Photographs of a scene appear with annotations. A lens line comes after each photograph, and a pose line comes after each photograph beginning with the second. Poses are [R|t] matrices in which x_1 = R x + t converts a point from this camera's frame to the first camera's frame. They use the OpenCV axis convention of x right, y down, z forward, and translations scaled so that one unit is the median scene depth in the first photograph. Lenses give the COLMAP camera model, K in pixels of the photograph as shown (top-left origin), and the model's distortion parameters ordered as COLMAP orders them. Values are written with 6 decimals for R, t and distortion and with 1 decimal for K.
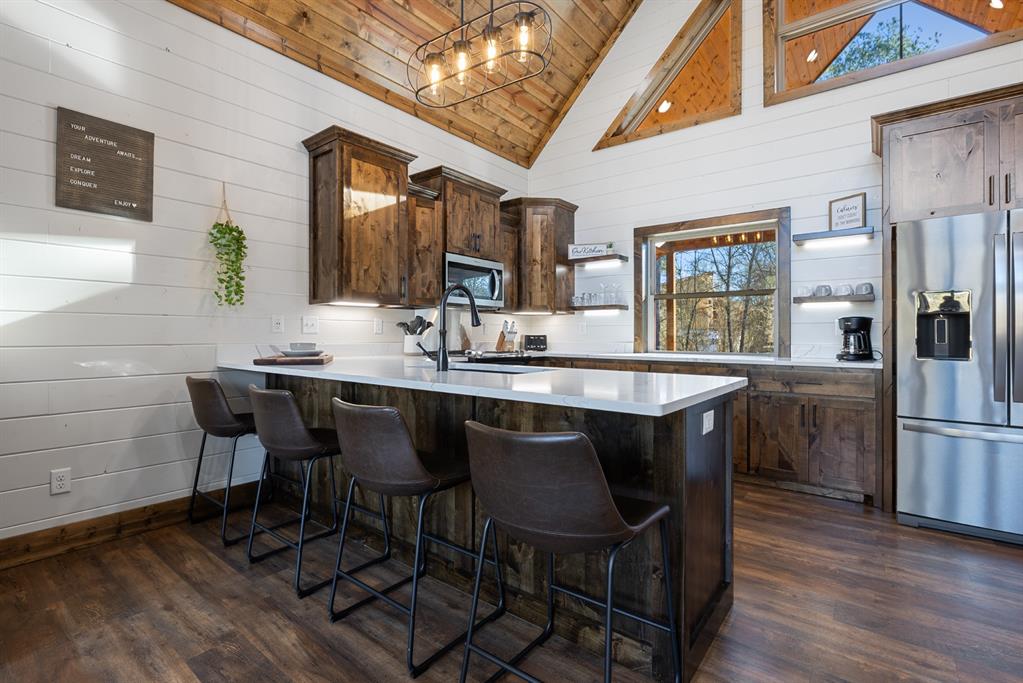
lens RADIAL K [[474.5, 0, 509.2], [0, 474.5, 331.1], [0, 0, 1]] dist [-0.005079, -0.000293]
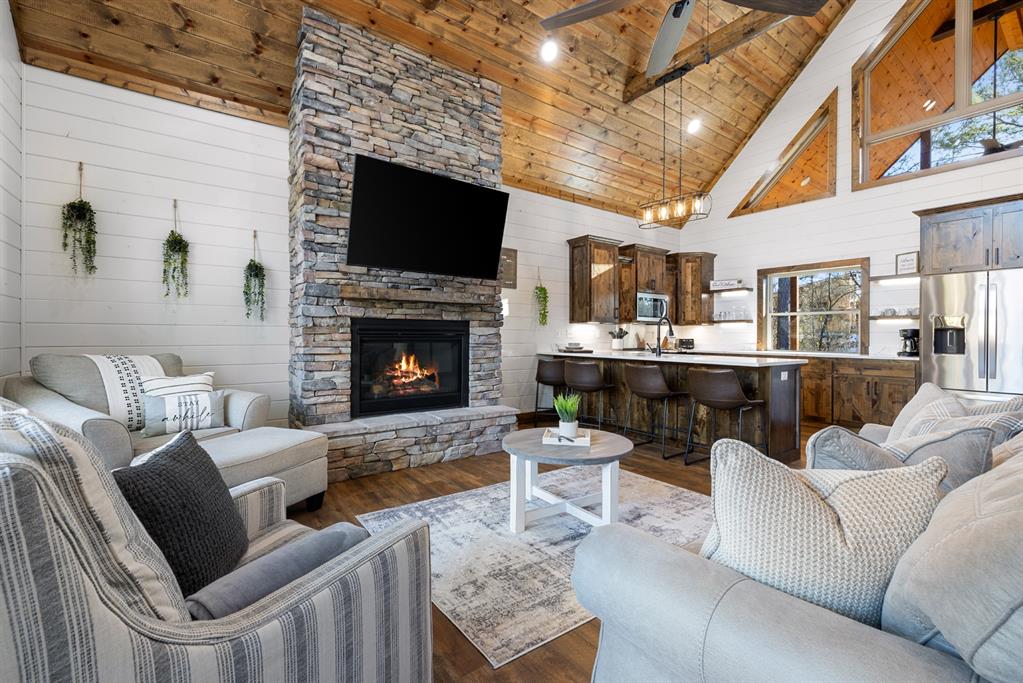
lens RADIAL K [[434.6, 0, 506.9], [0, 434.6, 337.4], [0, 0, 1]] dist [0.001908, 0.000168]
pose [[0.961280, 0.003040, -0.275556, -0.172039], [-0.000328, 0.999951, 0.009887, -0.015079], [0.275573, -0.009414, 0.961234, -0.778123]]
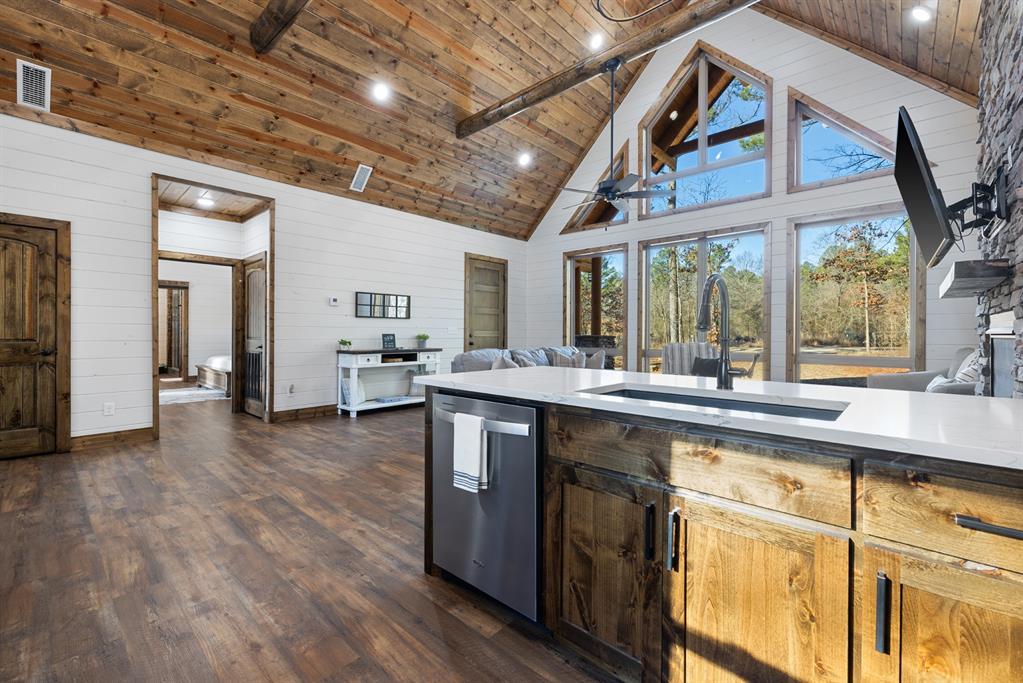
lens RADIAL K [[433.0, 0, 505.9], [0, 433.0, 333.4], [0, 0, 1]] dist [0.000945, -0.000063]
pose [[-0.996579, -0.007360, 0.082321, 0.108725], [-0.007954, 0.999945, -0.006892, 0.000013], [-0.082265, -0.007523, -0.996582, 1.143618]]
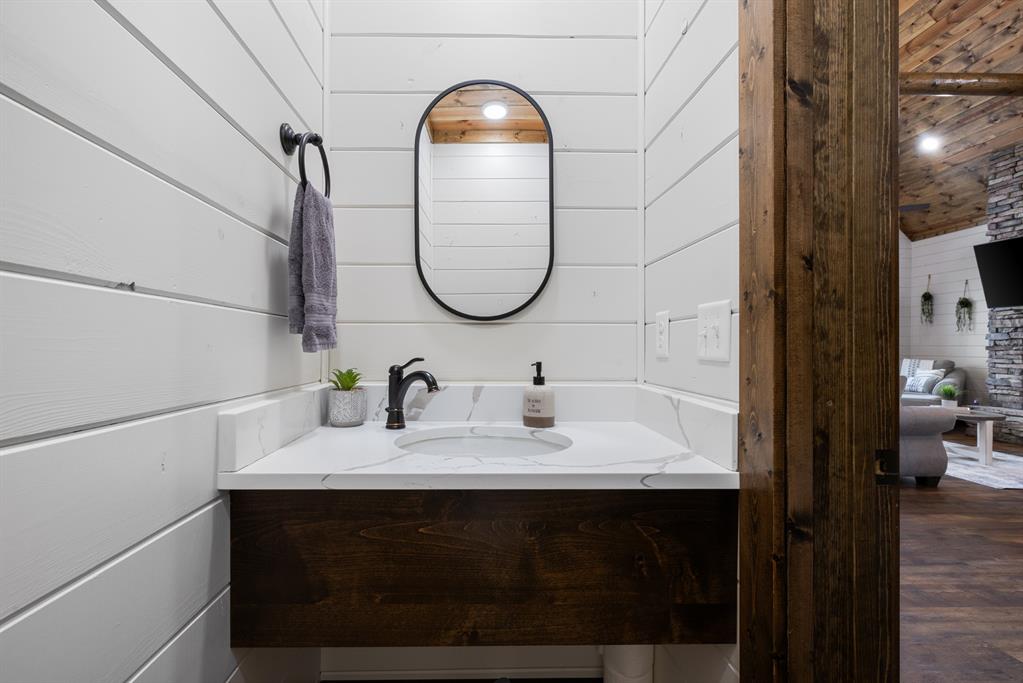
lens RADIAL K [[437.8, 0, 487.1], [0, 437.8, 346.1], [0, 0, 1]] dist [0.001492, 0.000254]
pose [[-0.772416, -0.006664, -0.635082, 1.673783], [-0.000624, 0.999952, -0.009734, -0.012432], [0.635117, -0.007123, -0.772383, 0.135566]]
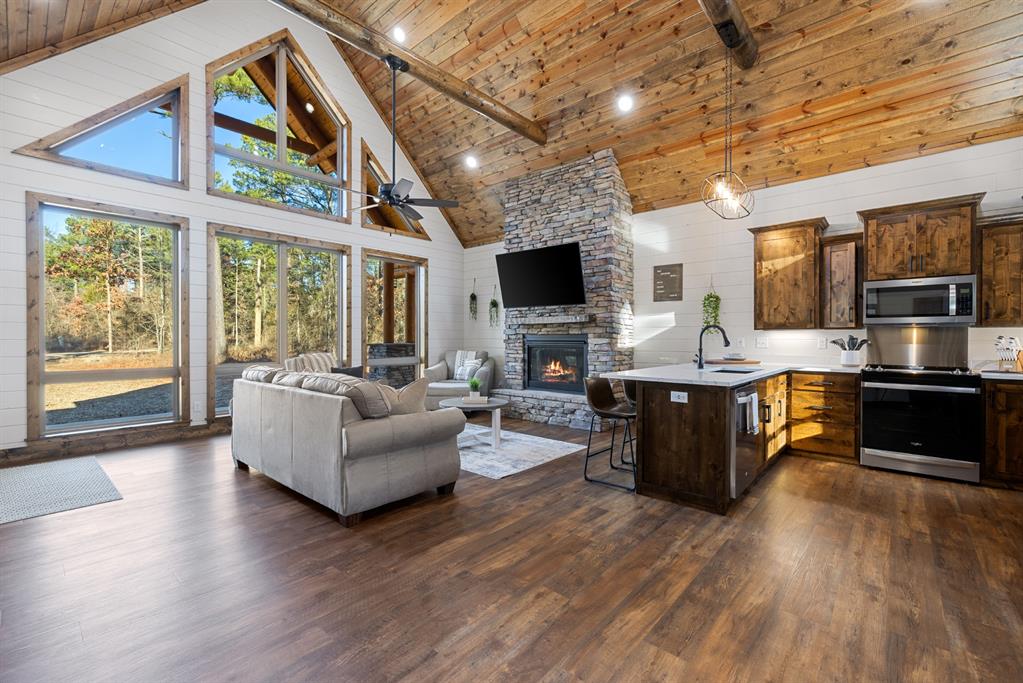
lens RADIAL K [[436.1, 0, 505.5], [0, 436.1, 339.6], [0, 0, 1]] dist [0.003490, 0.000435]
pose [[-0.063045, 0.000230, -0.998011, 1.151788], [0.006825, 0.999977, -0.000200, -0.029411], [0.997987, -0.006824, -0.063045, 0.187749]]
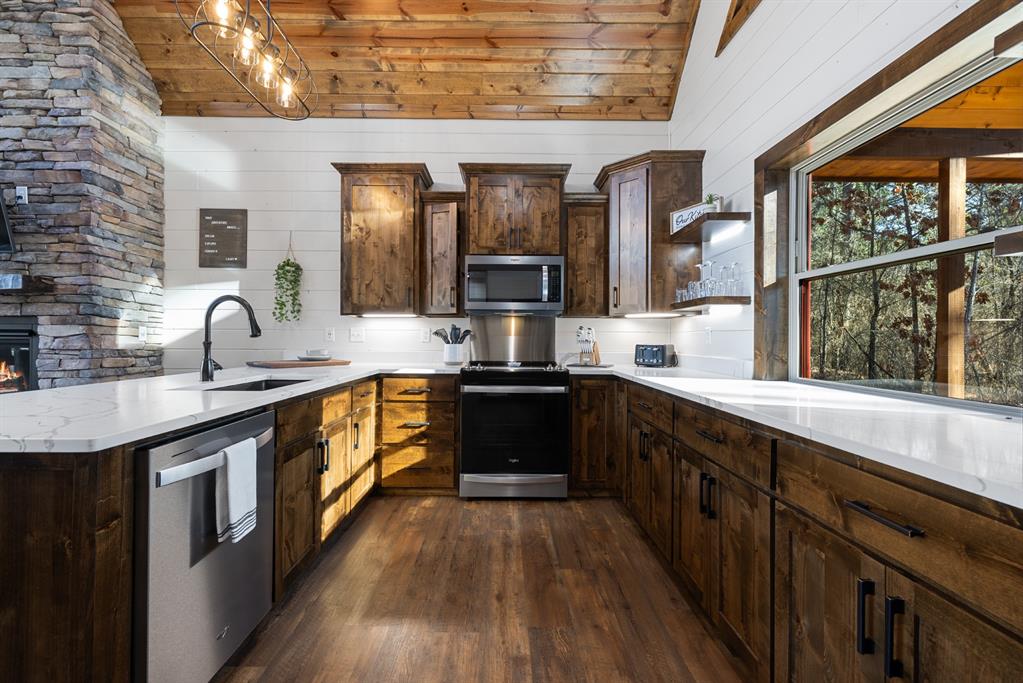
lens RADIAL K [[434.6, 0, 506.9], [0, 434.6, 337.4], [0, 0, 1]] dist [0.001908, 0.000168]
pose [[0.624880, -0.000102, -0.780721, 0.653653], [0.001988, 0.999997, 0.001461, -0.006830], [0.780718, -0.002465, 0.624878, 0.597663]]
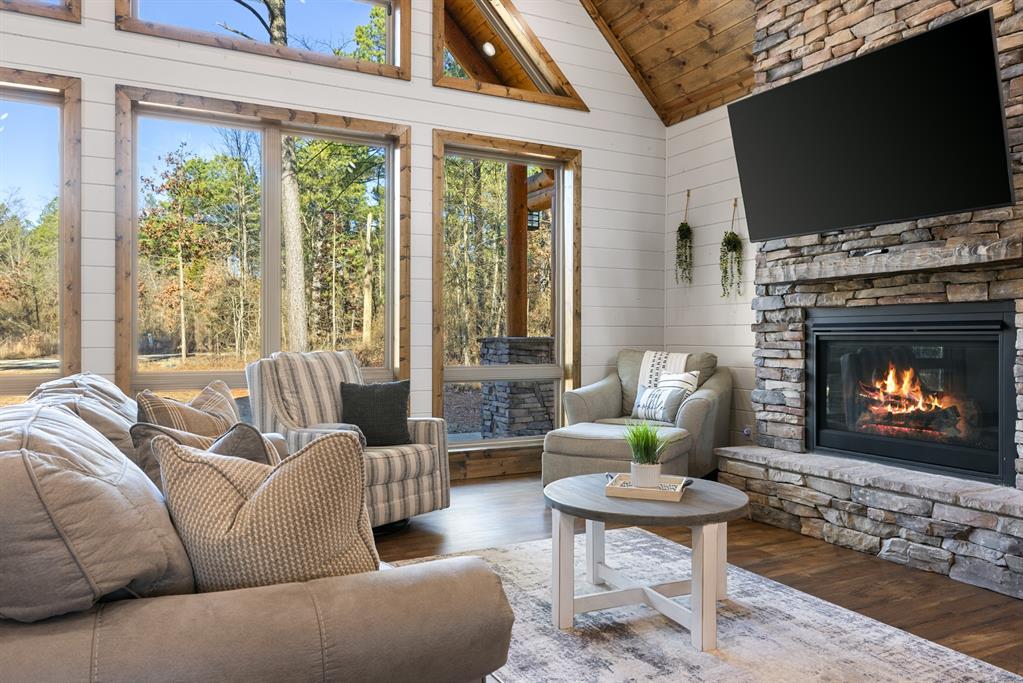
lens RADIAL K [[716.0, 0, 505.2], [0, 716.0, 341.2], [0, 0, 1]] dist [0.003158, 0.000867]
pose [[-0.415954, 0.000479, -0.909385, 0.527951], [0.003776, 0.999992, -0.001201, 0.003625], [0.909378, -0.003933, -0.415953, 0.188320]]
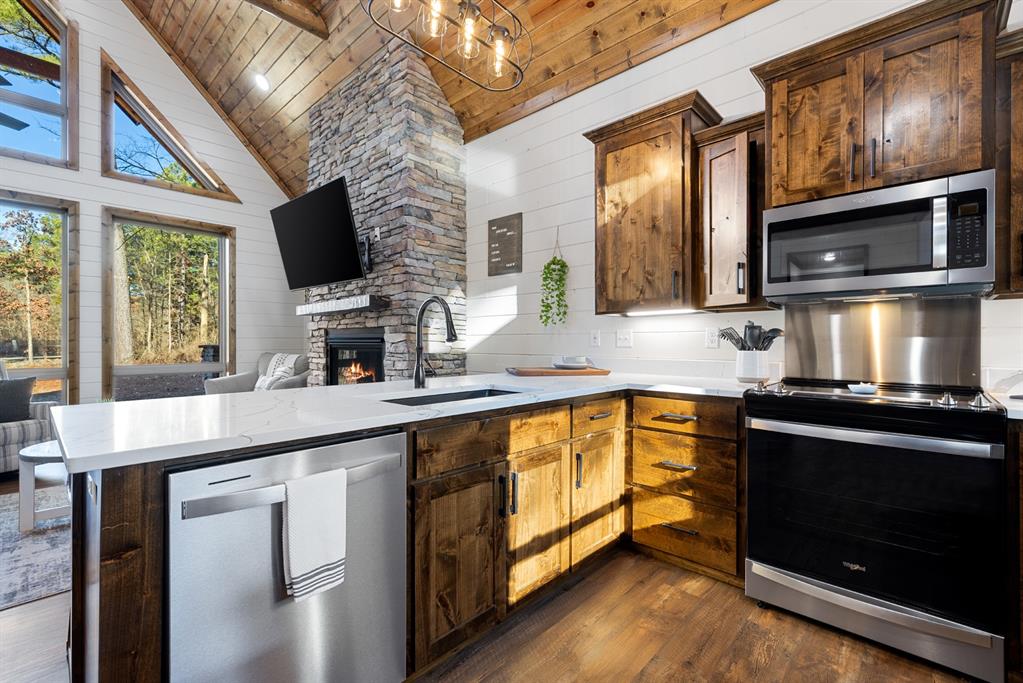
lens RADIAL K [[449.2, 0, 504.4], [0, 449.2, 341.9], [0, 0, 1]] dist [0.004509, 0.000407]
pose [[-0.089430, -0.003193, -0.995988, 0.504949], [0.008379, 0.999957, -0.003958, -0.004009], [0.995958, -0.008699, -0.089399, 0.819908]]
